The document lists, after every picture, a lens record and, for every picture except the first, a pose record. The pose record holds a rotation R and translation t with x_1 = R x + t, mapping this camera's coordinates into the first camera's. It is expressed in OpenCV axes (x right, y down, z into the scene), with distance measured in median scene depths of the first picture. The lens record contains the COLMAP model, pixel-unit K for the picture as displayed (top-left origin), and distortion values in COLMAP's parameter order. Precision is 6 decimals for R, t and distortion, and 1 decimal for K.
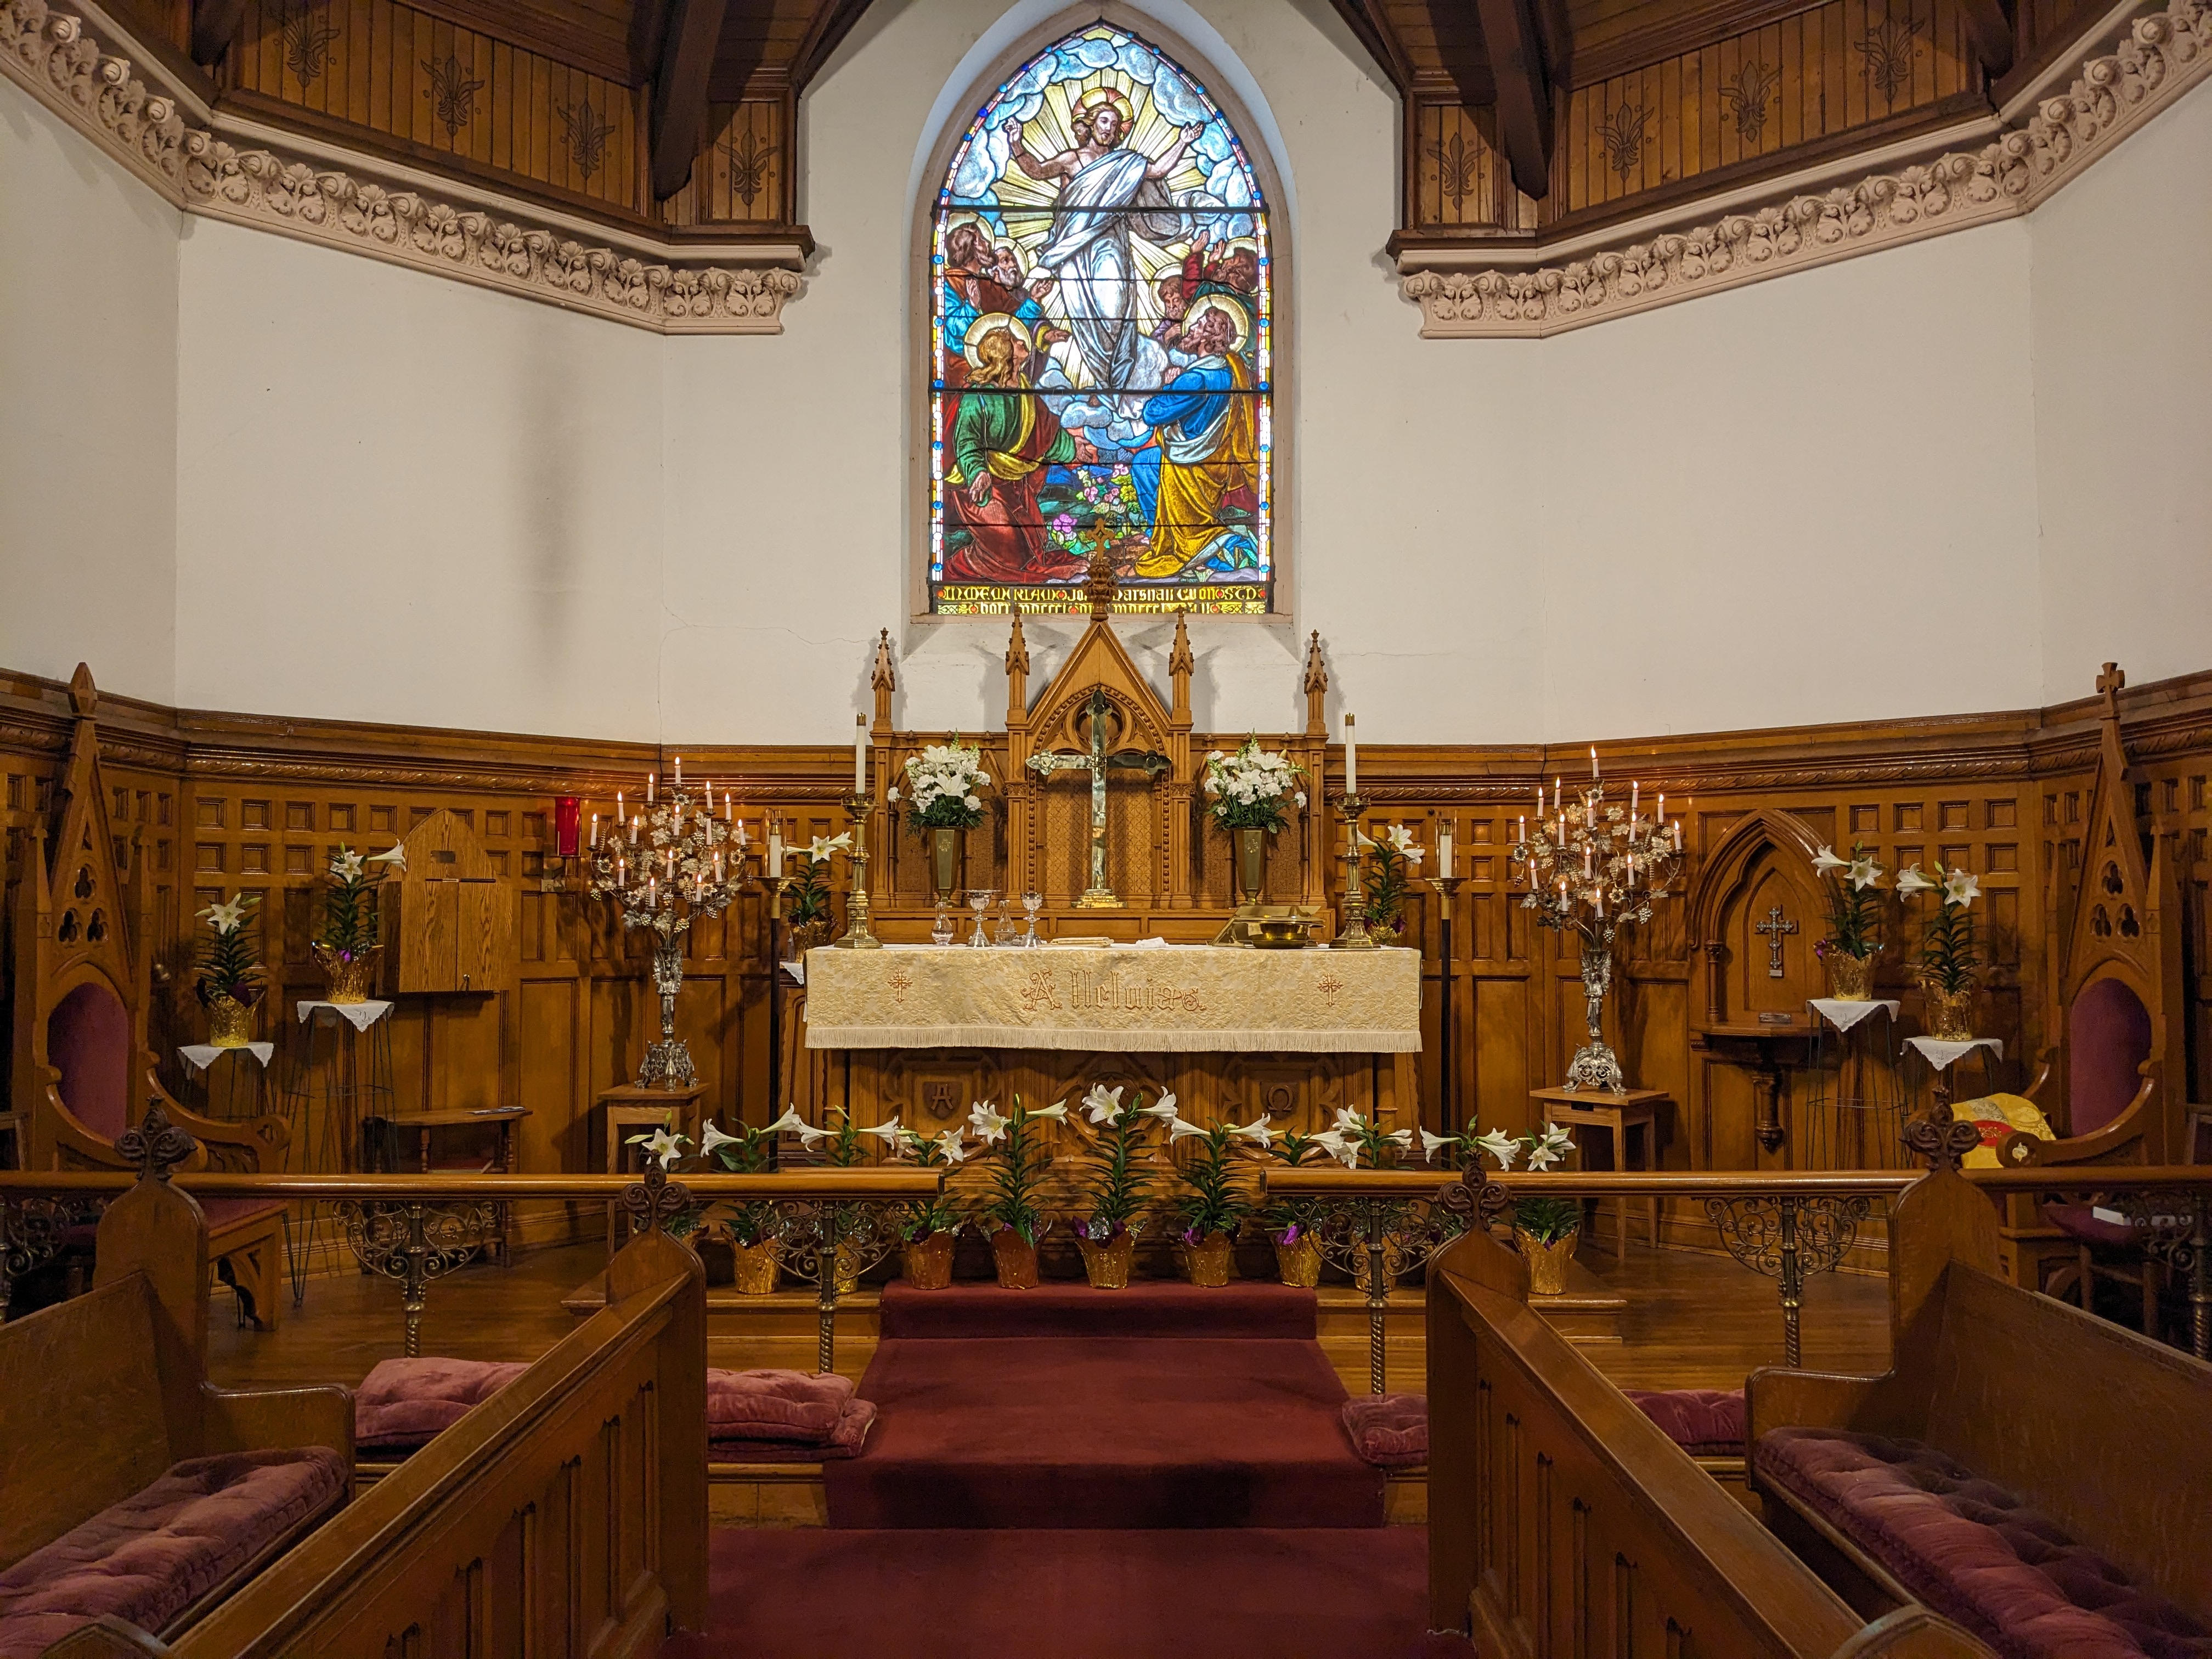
lens RADIAL K [[1727.4, 0, 1097.6], [0, 1727.4, 870.2], [0, 0, 1]] dist [0.073150, -0.126932]
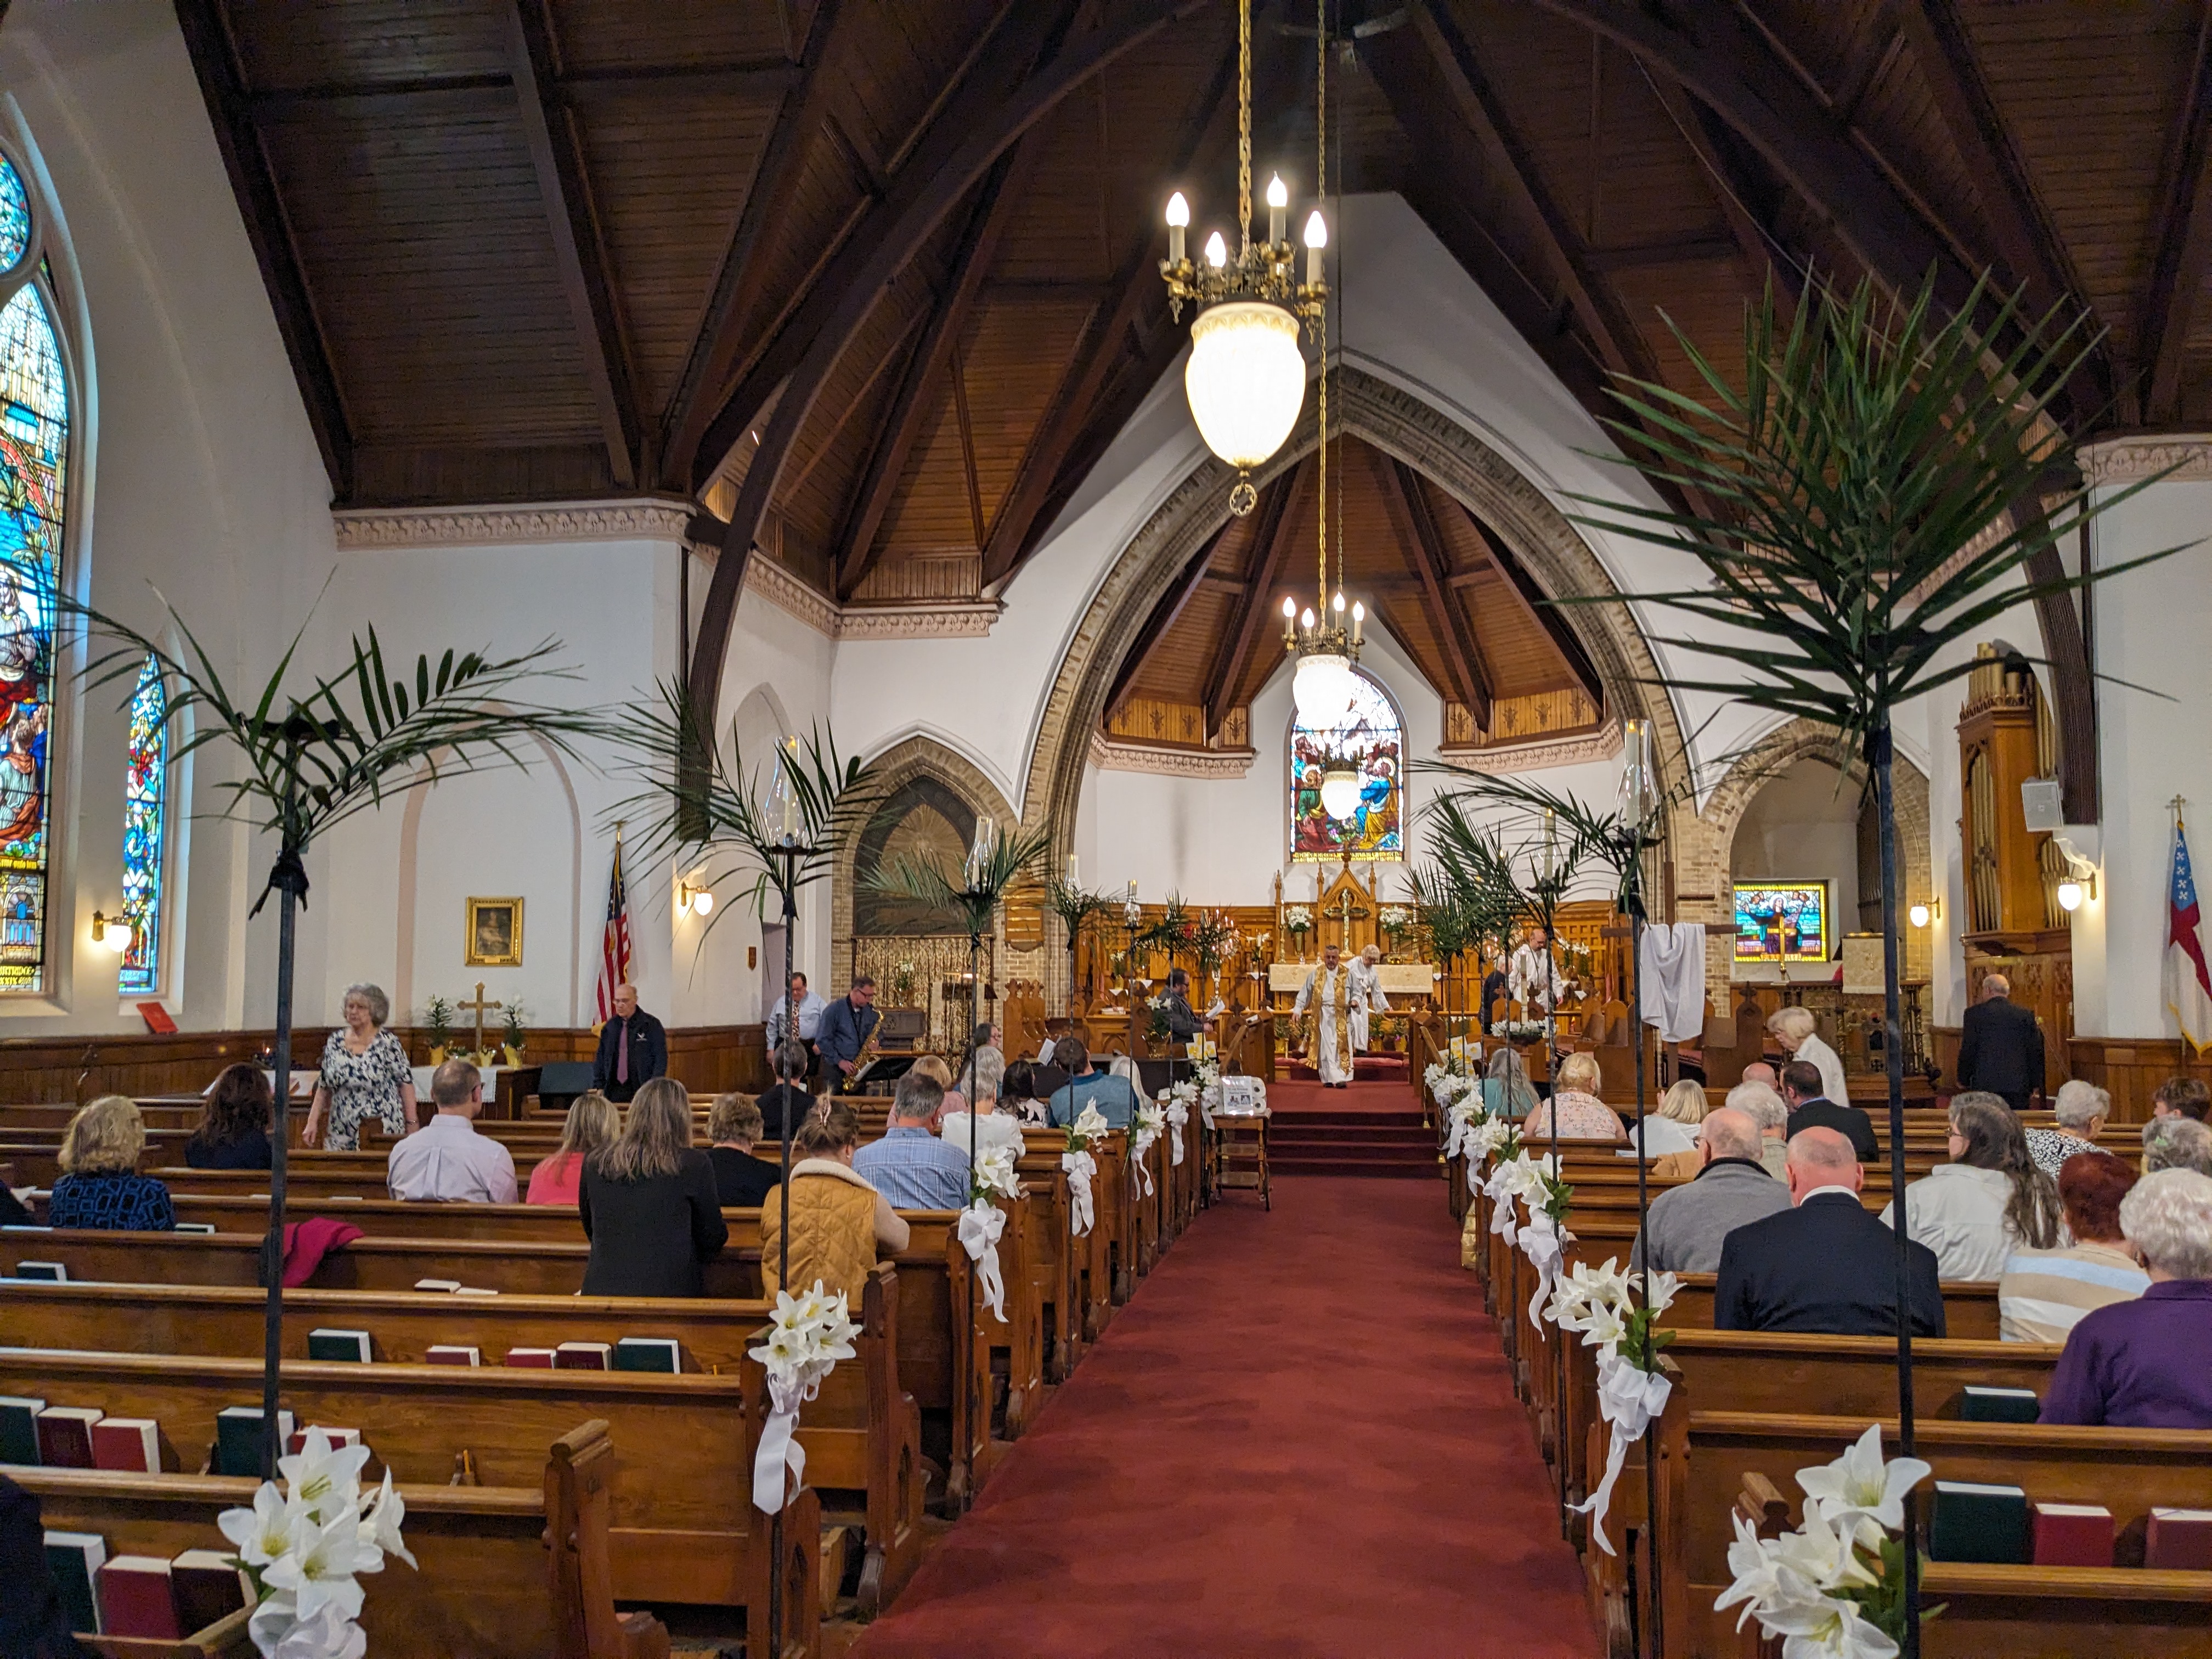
lens RADIAL K [[1727.4, 0, 1097.6], [0, 1727.4, 870.2], [0, 0, 1]] dist [0.073150, -0.126932]
pose [[0.989529, -0.007726, -0.144127, 0.006760], [0.000689, 0.998808, -0.048811, 0.017482], [0.144332, 0.048201, 0.988355, -2.231981]]
